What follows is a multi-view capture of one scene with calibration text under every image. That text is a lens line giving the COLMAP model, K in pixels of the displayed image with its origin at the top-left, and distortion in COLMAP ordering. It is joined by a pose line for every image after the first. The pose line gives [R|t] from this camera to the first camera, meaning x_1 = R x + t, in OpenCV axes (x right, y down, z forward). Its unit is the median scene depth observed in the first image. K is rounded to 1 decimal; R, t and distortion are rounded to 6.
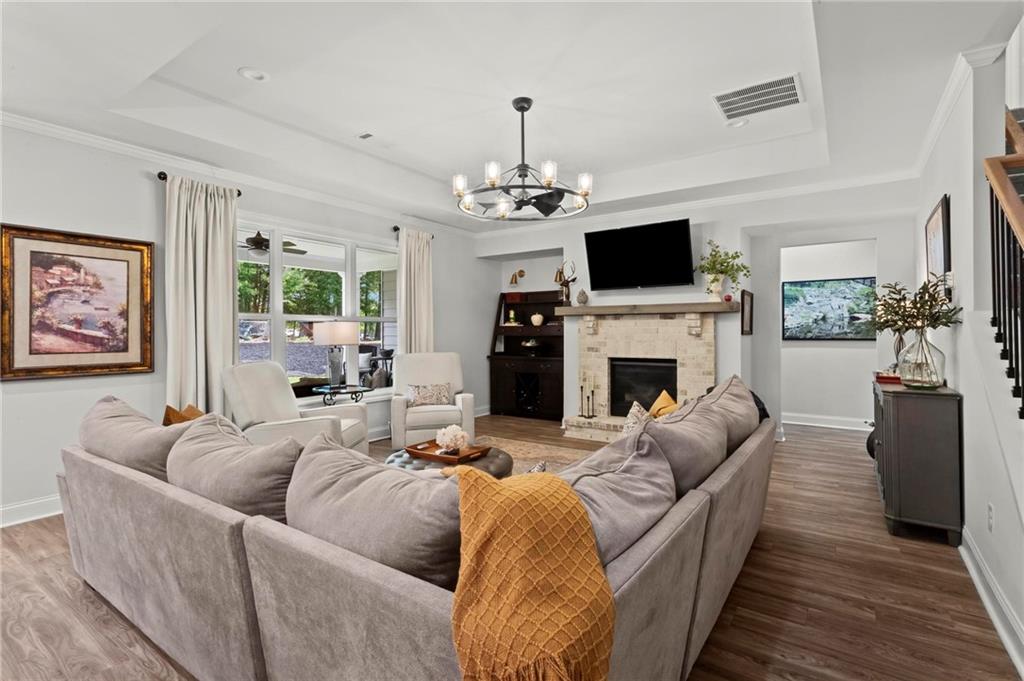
lens RADIAL K [[494.5, 0, 509.6], [0, 494.5, 338.0], [0, 0, 1]] dist [-0.001239, 0.001124]
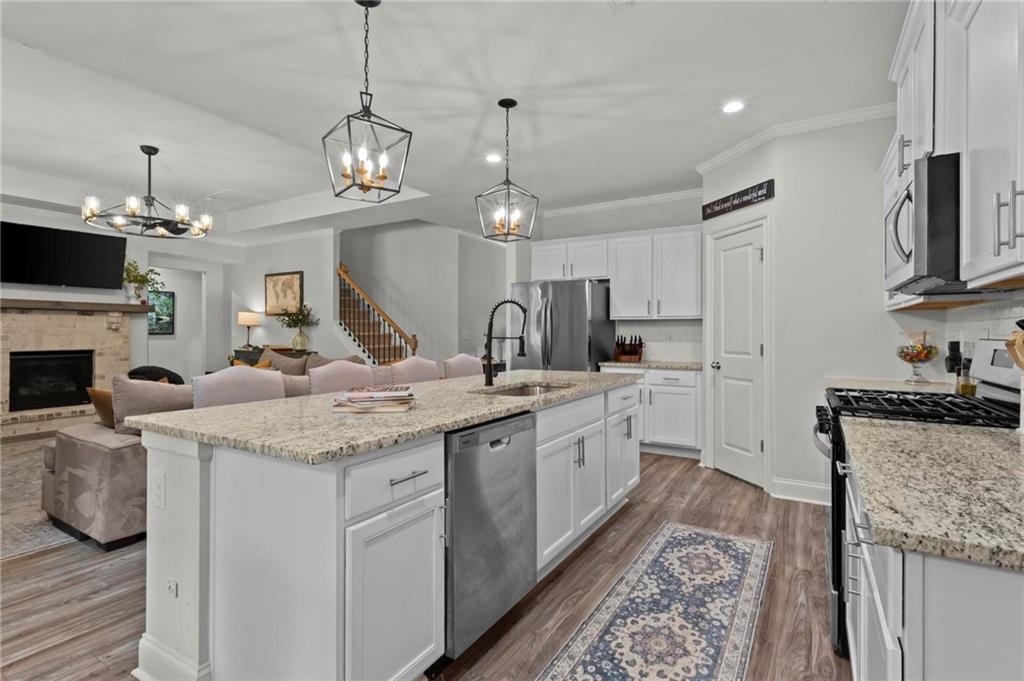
lens RADIAL K [[494.5, 0, 504.2], [0, 494.5, 330.0], [0, 0, 1]] dist [-0.001239, 0.001124]
pose [[-0.058871, 0.006660, 0.998243, -0.867785], [0.011457, 0.999916, -0.005996, 0.013523], [-0.998200, 0.011084, -0.058943, 0.088874]]
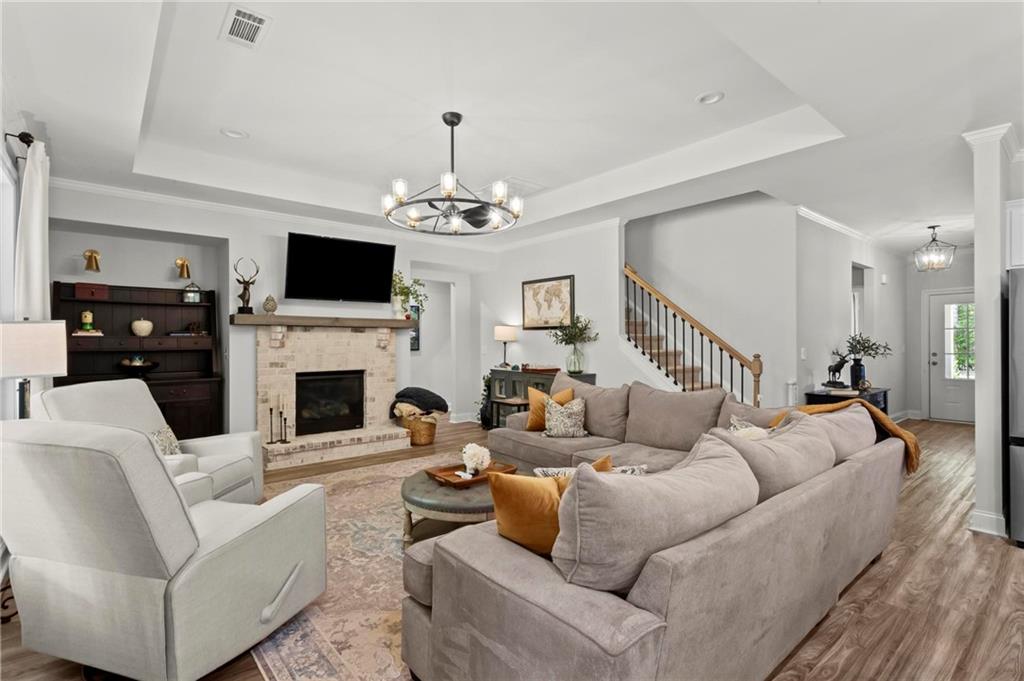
lens RADIAL K [[494.5, 0, 513.0], [0, 494.5, 340.1], [0, 0, 1]] dist [-0.001239, 0.001124]
pose [[0.255032, 0.007599, 0.966903, -0.605968], [0.014882, 0.999820, -0.011783, -0.004194], [-0.966818, 0.017395, 0.254873, 0.396610]]
